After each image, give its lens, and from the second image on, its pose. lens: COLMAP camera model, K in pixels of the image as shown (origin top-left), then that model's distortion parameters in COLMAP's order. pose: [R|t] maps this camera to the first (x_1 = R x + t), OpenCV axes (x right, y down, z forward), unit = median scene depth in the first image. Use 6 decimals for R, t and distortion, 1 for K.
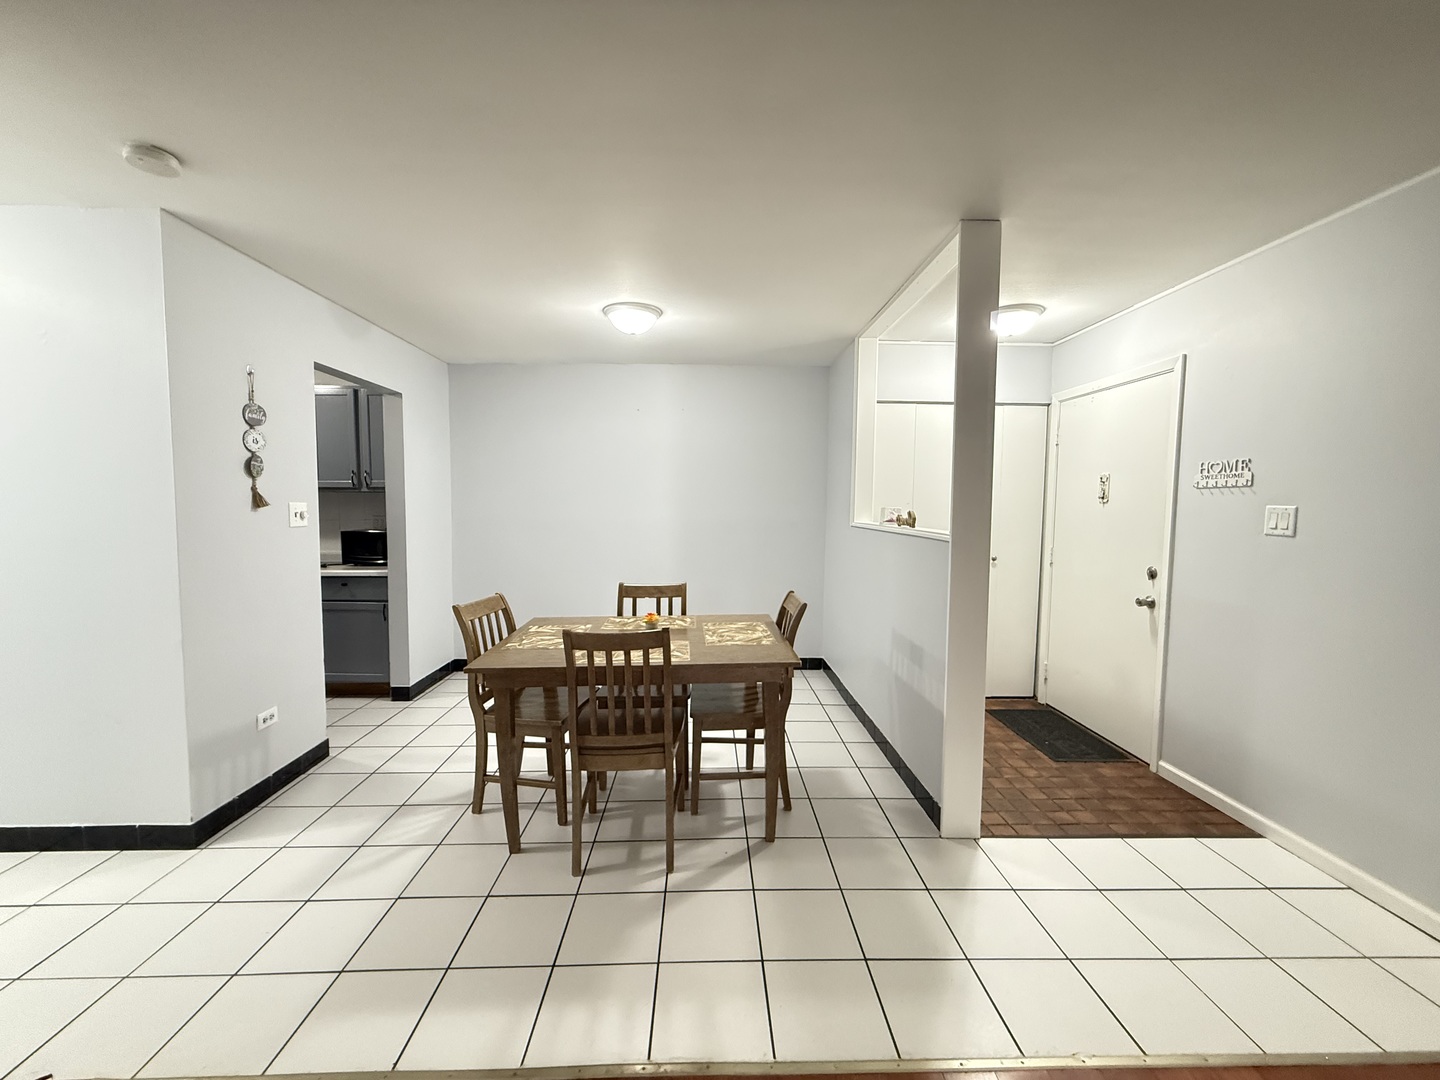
lens RADIAL K [[571.4, 0, 715.9], [0, 571.4, 539.3], [0, 0, 1]] dist [0.000076, -0.000249]
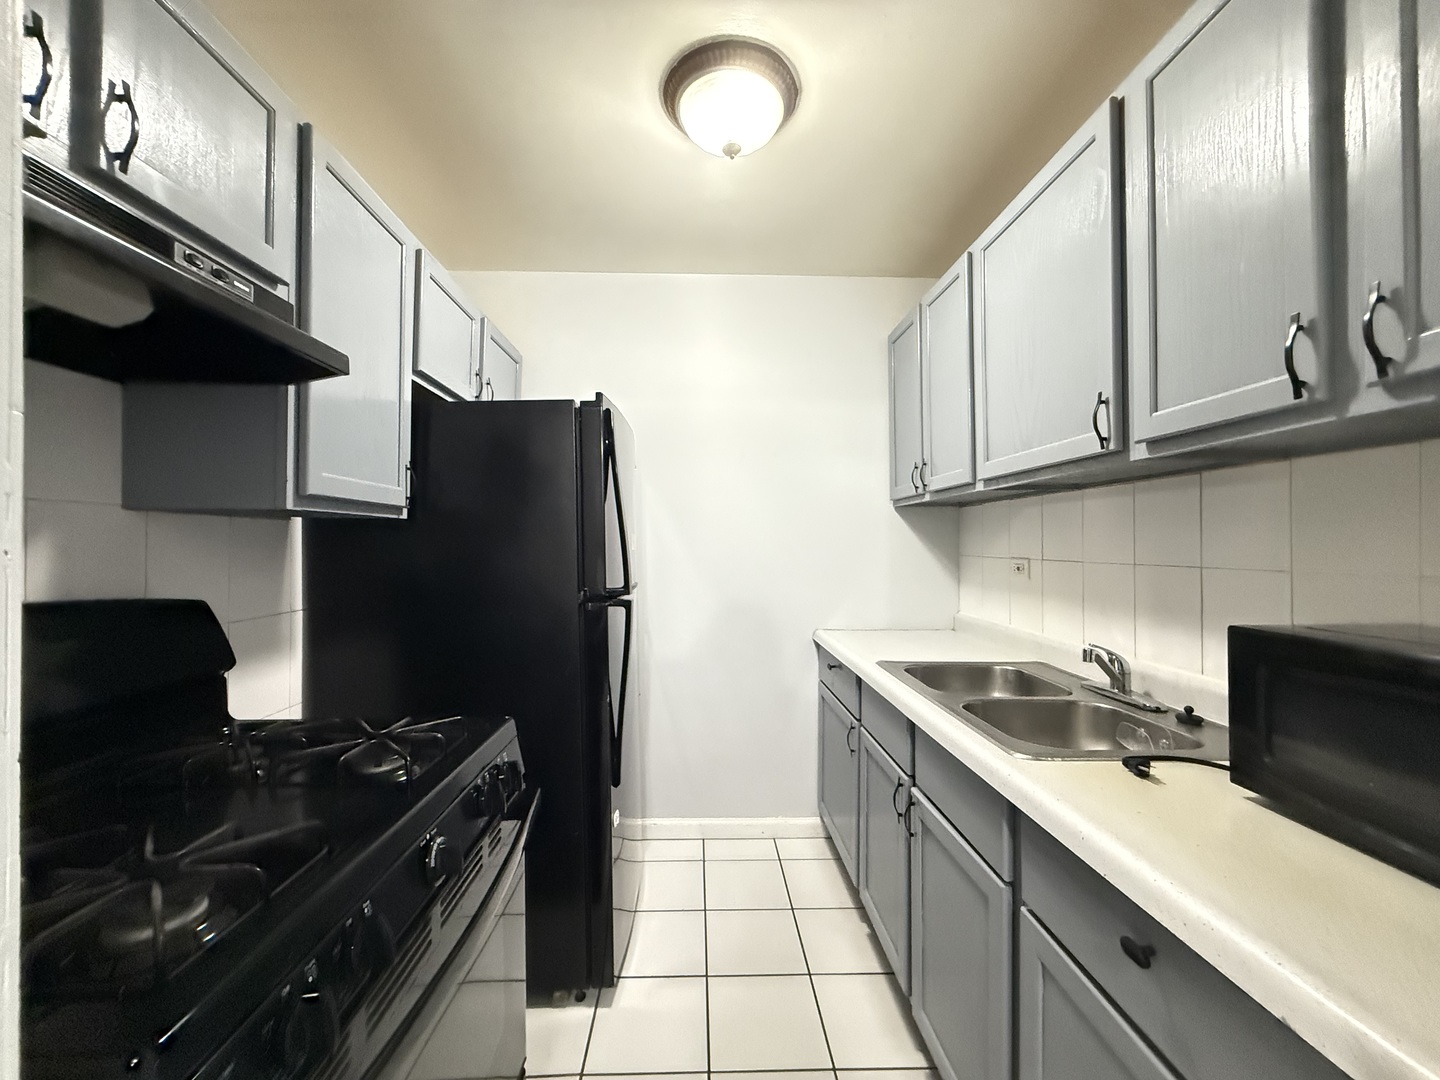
lens RADIAL K [[571.4, 0, 715.9], [0, 571.4, 539.3], [0, 0, 1]] dist [0.000076, -0.000249]
pose [[0.010153, -0.015783, -0.999824, -0.447456], [-0.064572, 0.997778, -0.016407, -0.030204], [0.997861, 0.064727, 0.009111, 0.808427]]
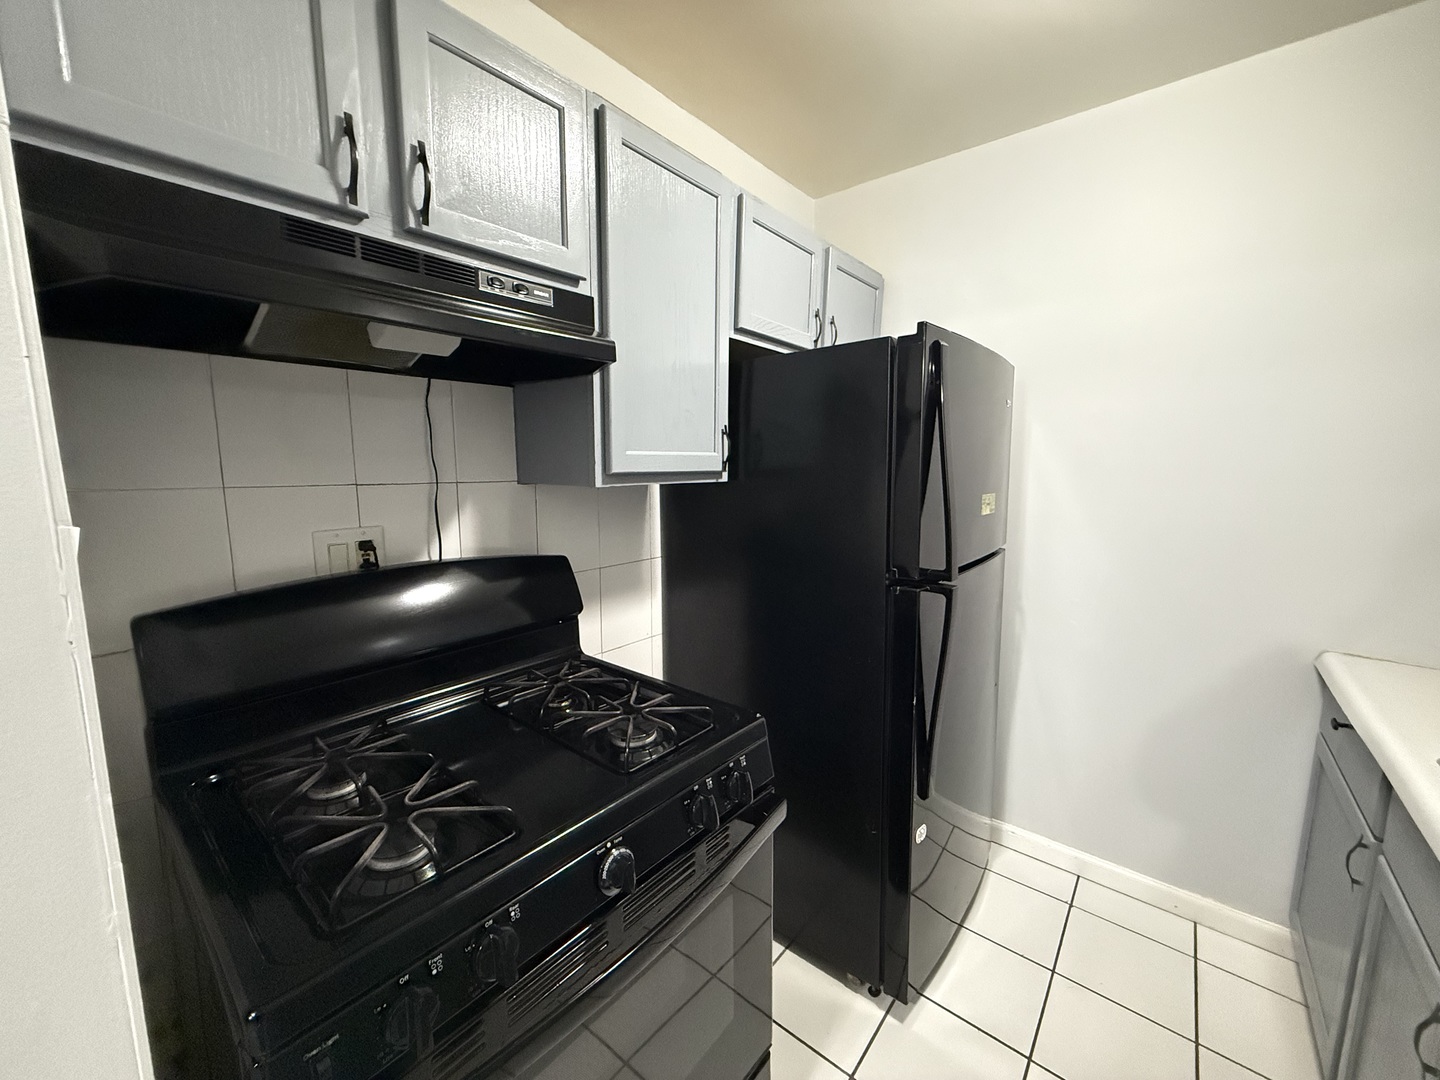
lens RADIAL K [[571.4, 0, 715.9], [0, 571.4, 539.3], [0, 0, 1]] dist [0.000076, -0.000249]
pose [[-0.651616, 0.091628, -0.752994, -0.524109], [-0.056482, 0.984061, 0.168623, -0.061923], [0.756443, 0.152407, -0.636055, 0.851952]]
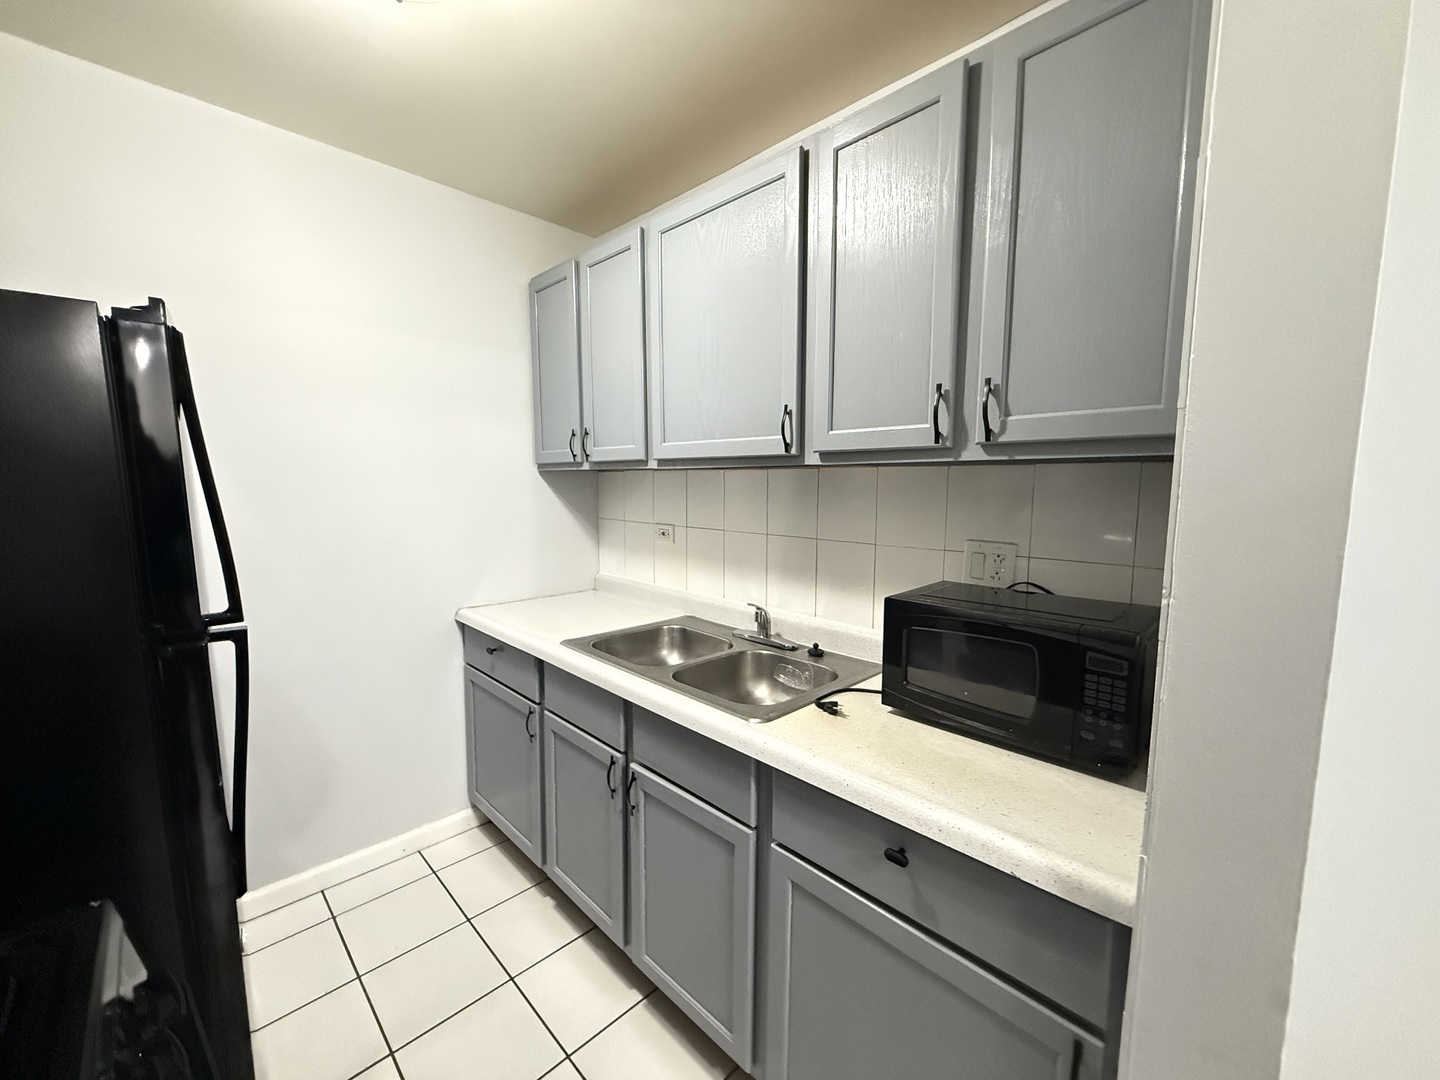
lens RADIAL K [[571.4, 0, 715.9], [0, 571.4, 539.3], [0, 0, 1]] dist [0.000076, -0.000249]
pose [[0.690263, 0.071151, -0.720052, -0.505604], [-0.046969, 0.997461, 0.053536, -0.055986], [0.722033, -0.003134, 0.691852, 0.731912]]
